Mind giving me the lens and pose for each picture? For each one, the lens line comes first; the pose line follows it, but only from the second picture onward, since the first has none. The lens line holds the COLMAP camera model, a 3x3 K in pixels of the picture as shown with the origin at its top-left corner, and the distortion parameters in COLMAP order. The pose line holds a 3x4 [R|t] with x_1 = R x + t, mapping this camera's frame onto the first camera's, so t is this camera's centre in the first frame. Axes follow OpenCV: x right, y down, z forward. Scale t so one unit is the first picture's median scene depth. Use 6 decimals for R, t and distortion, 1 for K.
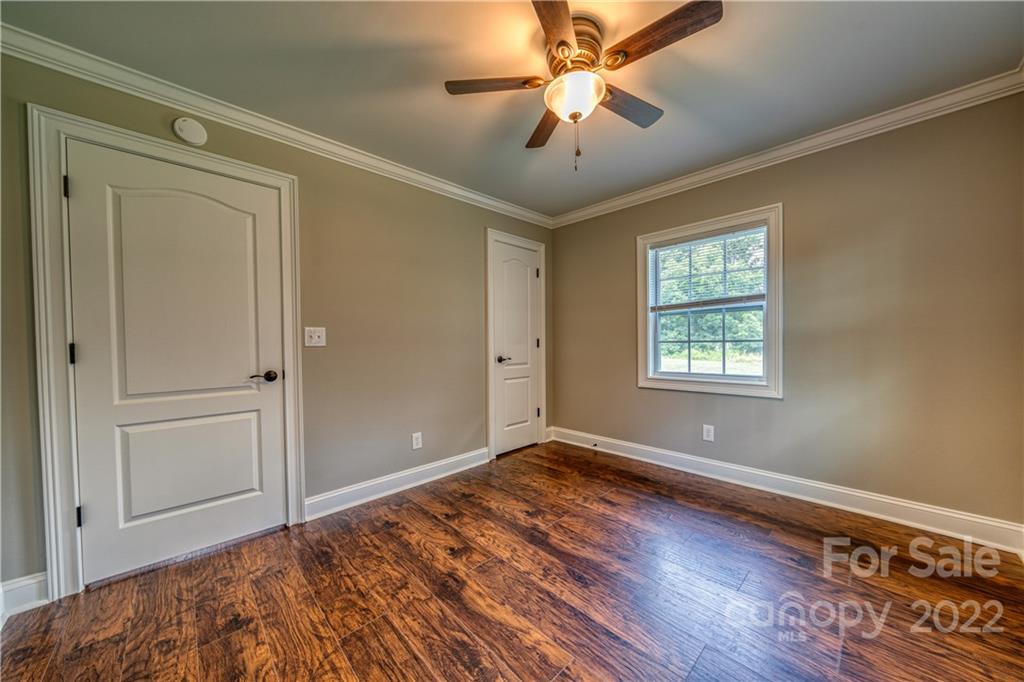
lens RADIAL K [[357.2, 0, 515.1], [0, 357.2, 352.8], [0, 0, 1]] dist [-0.002486, -0.000201]
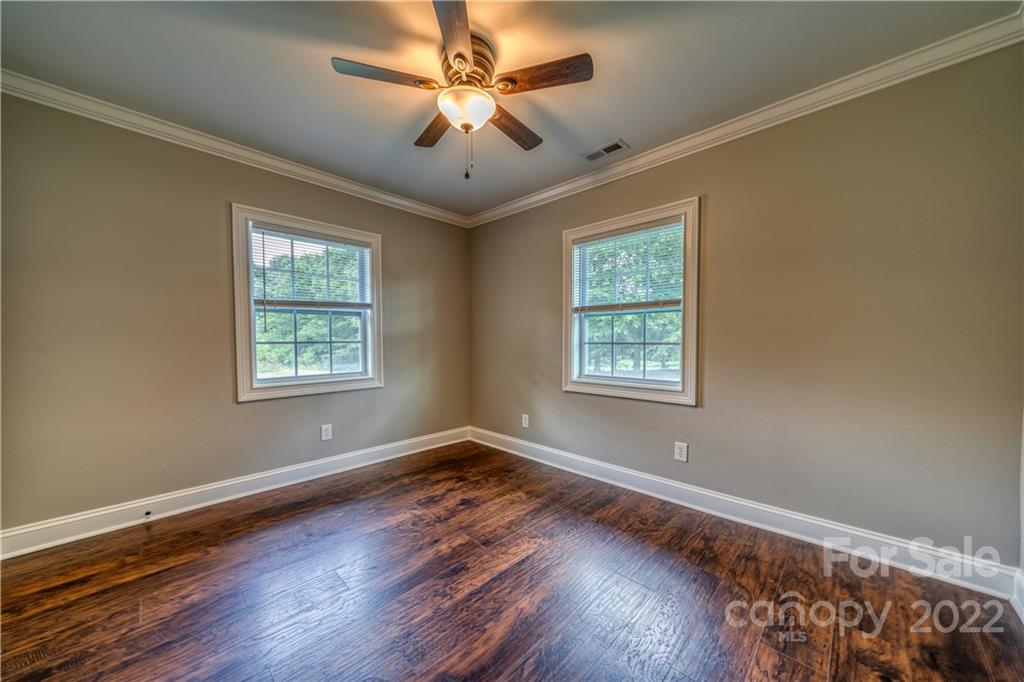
lens RADIAL K [[357.2, 0, 515.1], [0, 357.2, 352.8], [0, 0, 1]] dist [-0.002486, -0.000201]
pose [[-0.039044, -0.024427, 0.998939, -0.648586], [0.031552, 0.999173, 0.025666, -0.014048], [-0.998739, 0.032520, -0.038241, 0.654985]]
